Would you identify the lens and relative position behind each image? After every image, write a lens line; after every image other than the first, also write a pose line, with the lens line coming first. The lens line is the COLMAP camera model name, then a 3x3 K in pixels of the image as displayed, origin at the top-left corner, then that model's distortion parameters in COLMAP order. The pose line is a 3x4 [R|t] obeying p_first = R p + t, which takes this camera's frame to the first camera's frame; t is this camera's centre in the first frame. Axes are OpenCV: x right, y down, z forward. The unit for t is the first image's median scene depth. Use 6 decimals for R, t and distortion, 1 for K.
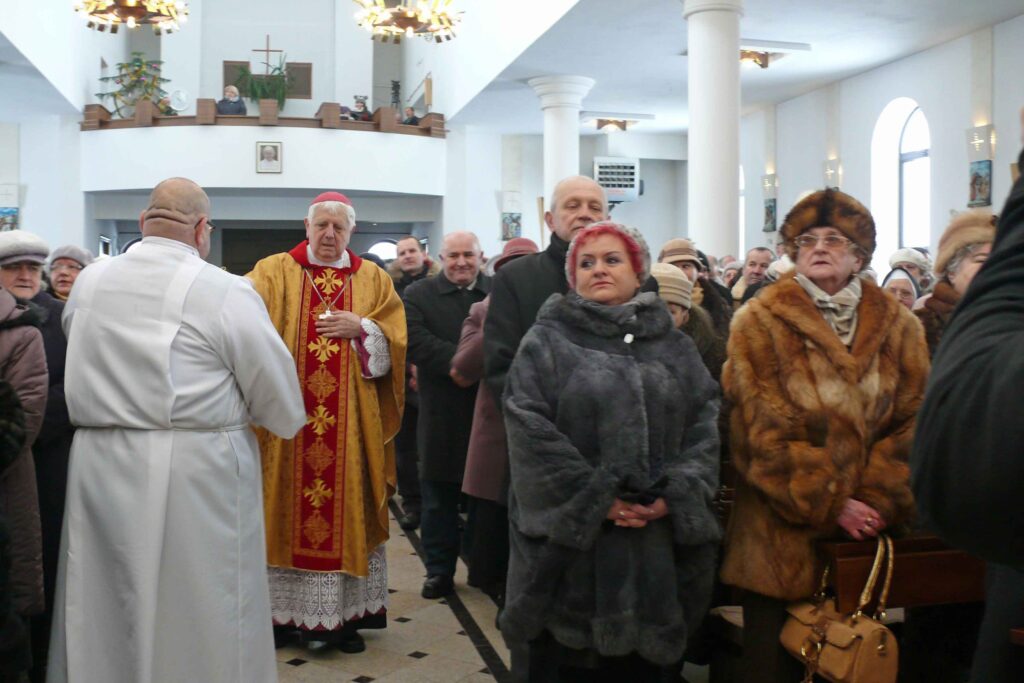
lens RADIAL K [[1060.9, 0, 496.3], [0, 1060.9, 338.9], [0, 0, 1]] dist [-0.191206, 0.209057]
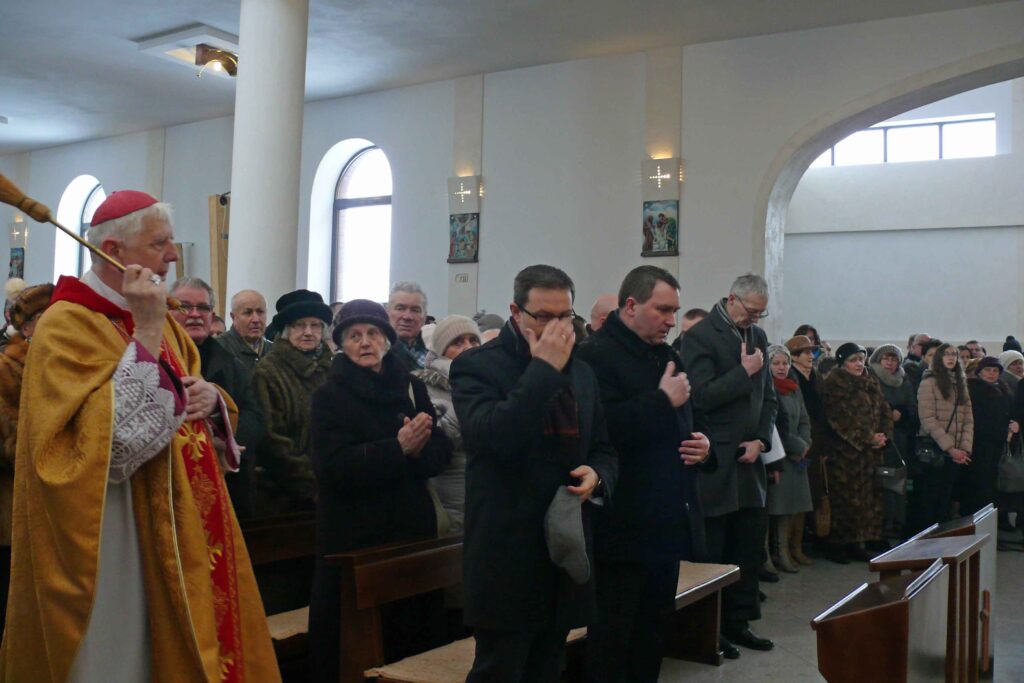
lens RADIAL K [[1043.4, 0, 497.2], [0, 1043.4, 332.0], [0, 0, 1]] dist [-0.209983, 0.235801]
pose [[0.715754, 0.038520, 0.697290, -0.053475], [0.000911, 0.998425, -0.056092, 0.001177], [-0.698352, 0.040783, 0.714591, -0.108884]]
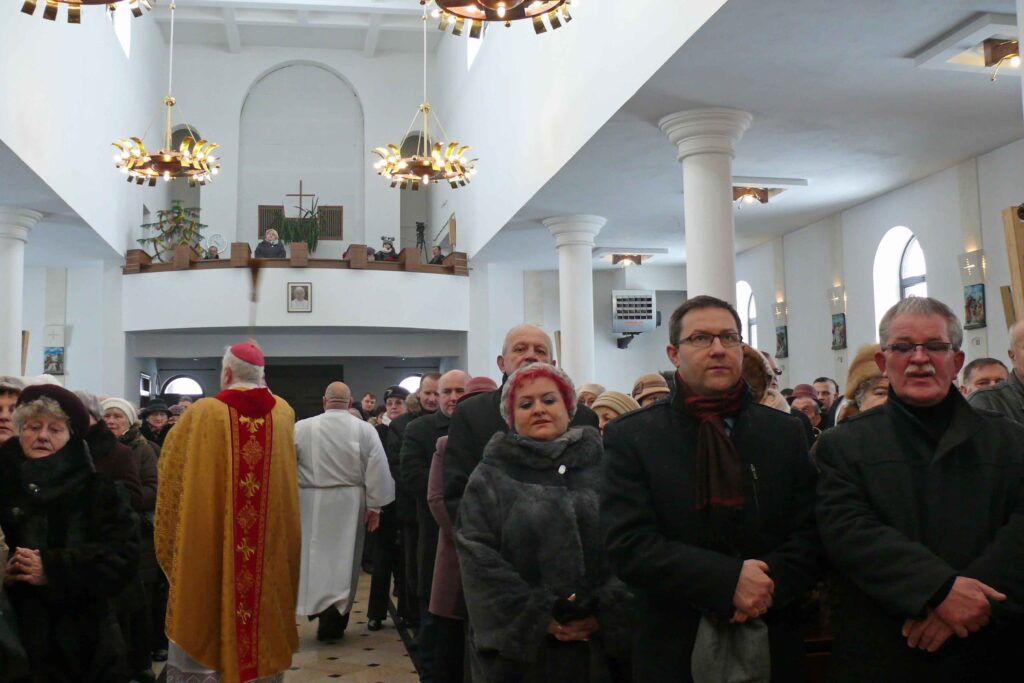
lens RADIAL K [[1043.4, 0, 497.2], [0, 1043.4, 332.0], [0, 0, 1]] dist [-0.209983, 0.235801]
pose [[0.999183, -0.021593, -0.034173, 0.021320], [0.016993, 0.991422, -0.129589, -0.001821], [0.036678, 0.128902, 0.990979, -0.022280]]
